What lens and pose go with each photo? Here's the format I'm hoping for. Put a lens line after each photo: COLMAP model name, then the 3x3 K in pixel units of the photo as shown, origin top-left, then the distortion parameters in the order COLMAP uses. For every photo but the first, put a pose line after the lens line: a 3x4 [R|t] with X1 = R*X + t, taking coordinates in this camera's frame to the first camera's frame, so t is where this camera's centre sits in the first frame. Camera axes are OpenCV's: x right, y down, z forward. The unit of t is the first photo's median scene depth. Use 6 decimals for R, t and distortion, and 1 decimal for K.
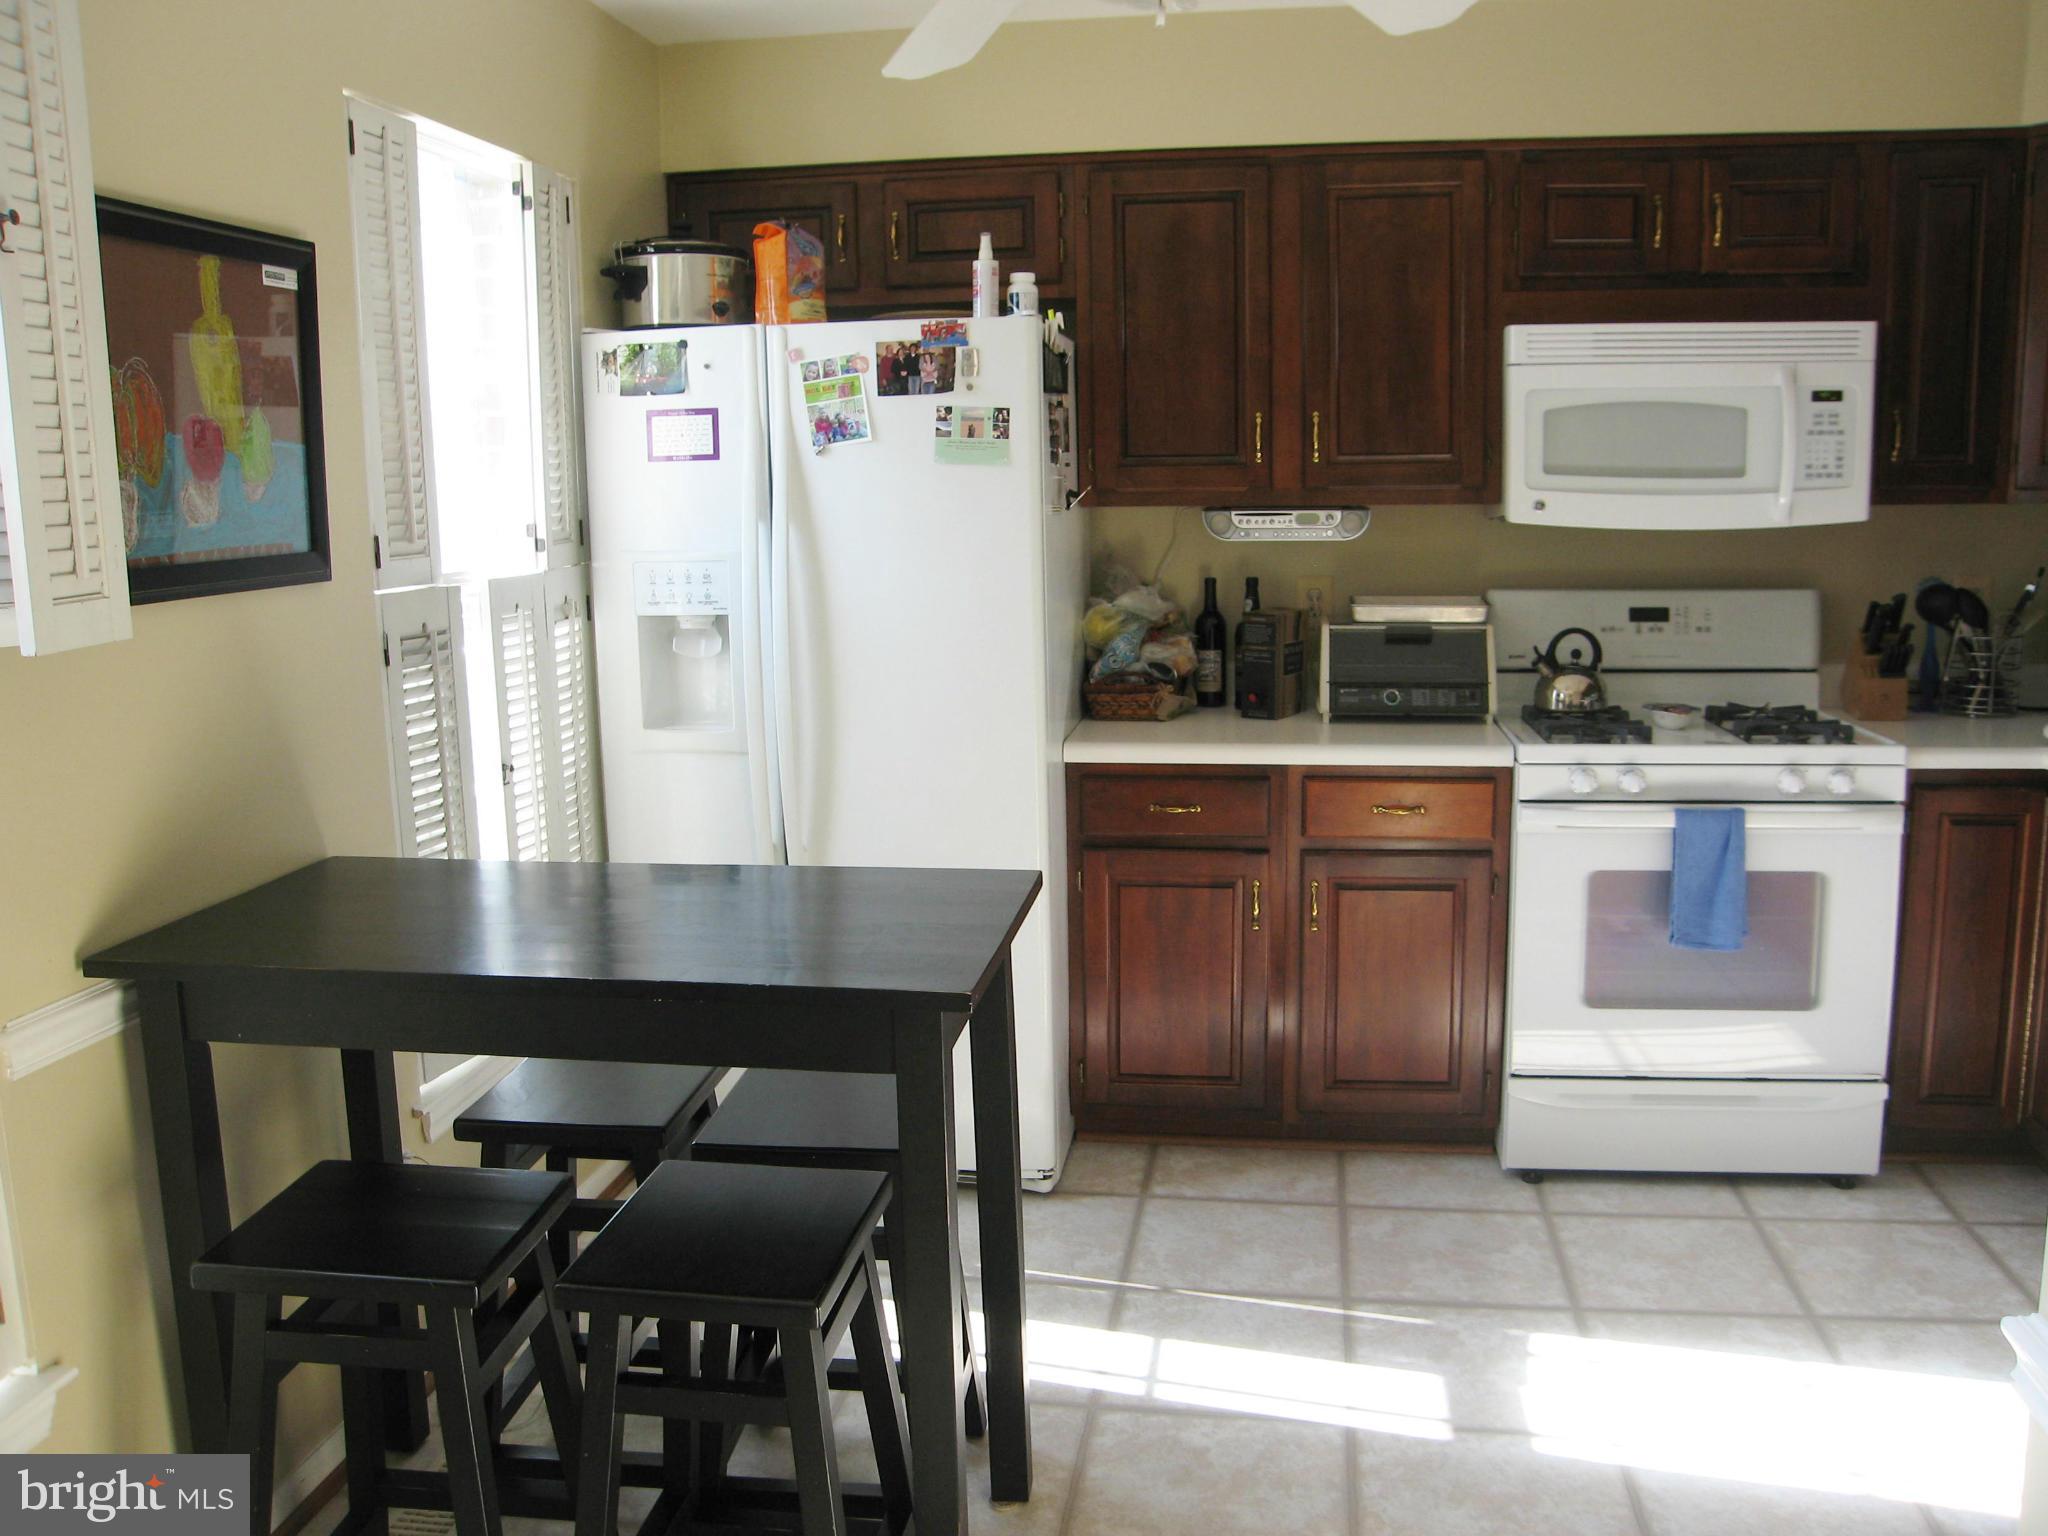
lens RADIAL K [[1748.4, 0, 1076.6], [0, 1748.4, 756.5], [0, 0, 1]] dist [-0.070202, 0.032526]
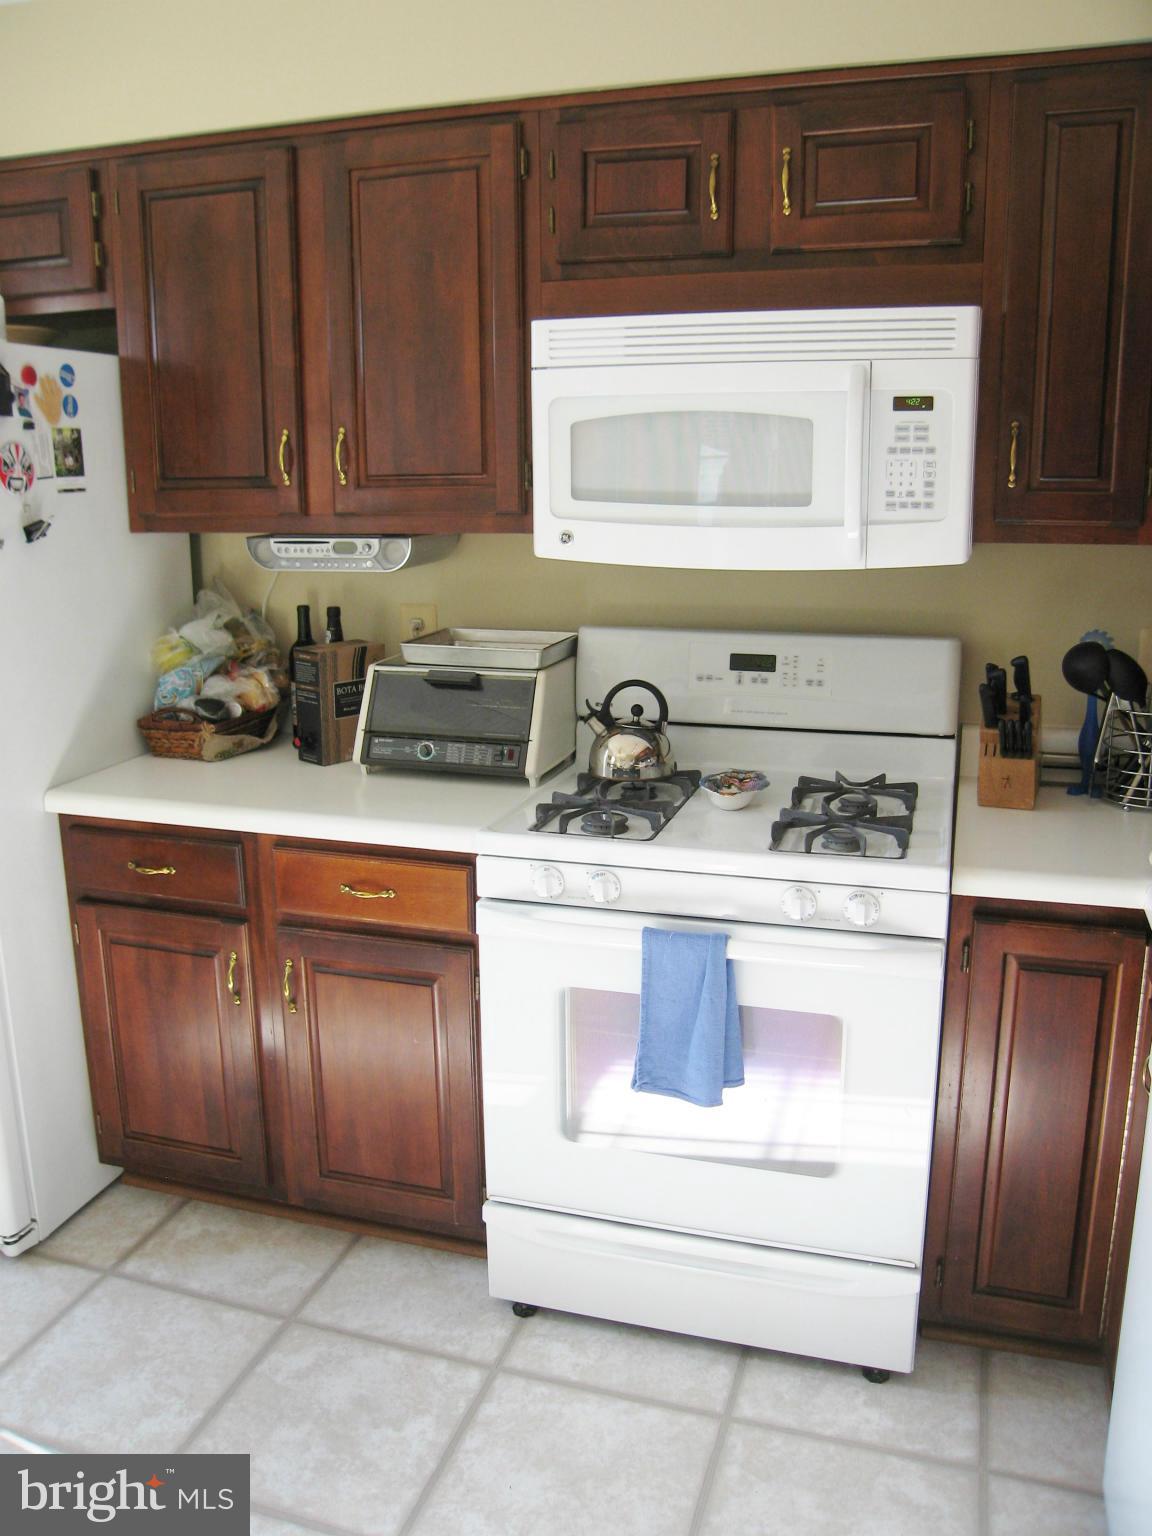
lens RADIAL K [[1269.4, 0, 579.8], [0, 1269.4, 755.9], [0, 0, 1]] dist [-0.099724, 0.065909]
pose [[0.980481, 0.048668, -0.190493, 0.395471], [-0.035316, 0.996716, 0.072871, -0.084412], [0.193414, -0.064721, 0.978980, 0.397376]]
